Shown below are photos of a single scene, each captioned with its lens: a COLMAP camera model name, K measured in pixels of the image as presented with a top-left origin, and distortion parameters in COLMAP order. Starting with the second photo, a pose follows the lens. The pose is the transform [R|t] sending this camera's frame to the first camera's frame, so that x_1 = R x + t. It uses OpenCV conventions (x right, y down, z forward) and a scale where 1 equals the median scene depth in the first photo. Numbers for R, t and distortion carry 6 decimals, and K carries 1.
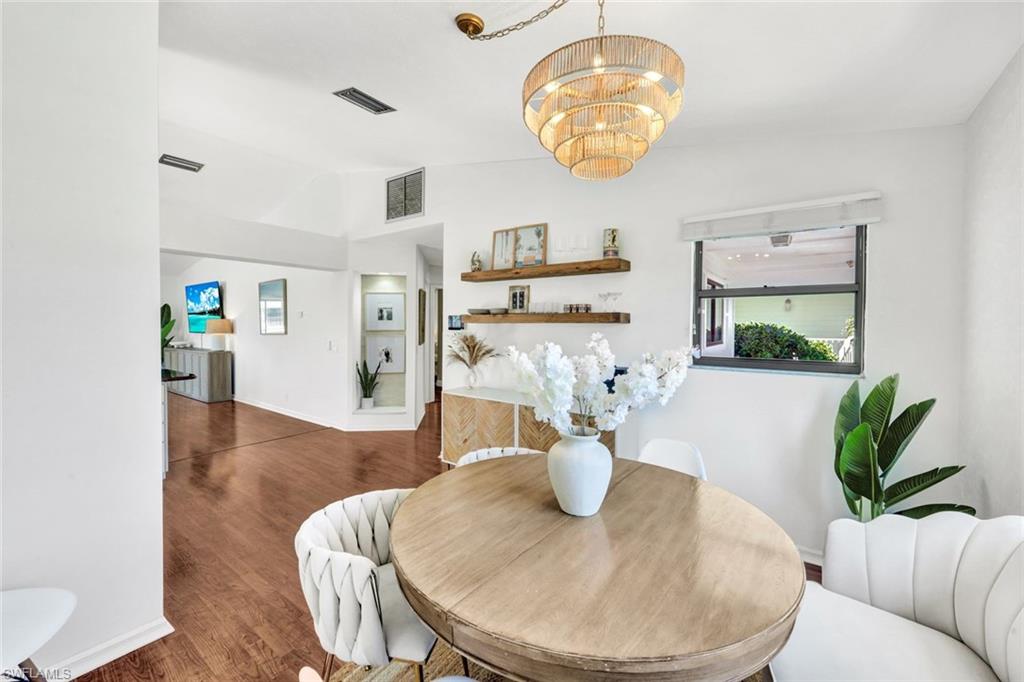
lens RADIAL K [[412.4, 0, 510.6], [0, 412.4, 330.2], [0, 0, 1]] dist [-0.000820, -0.000125]
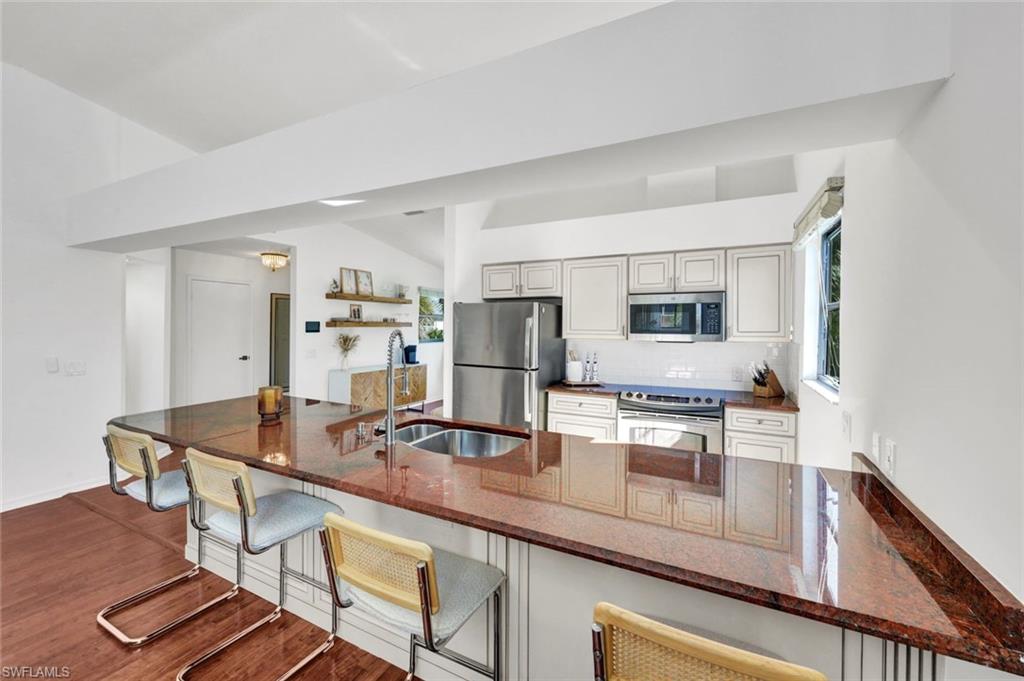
lens RADIAL K [[412.4, 0, 510.6], [0, 412.4, 329.7], [0, 0, 1]] dist [-0.000820, -0.000125]
pose [[-0.149338, -0.014959, 0.988673, -1.717564], [0.009722, 0.999815, 0.016596, -0.028932], [-0.988738, 0.012091, -0.149165, 0.634787]]
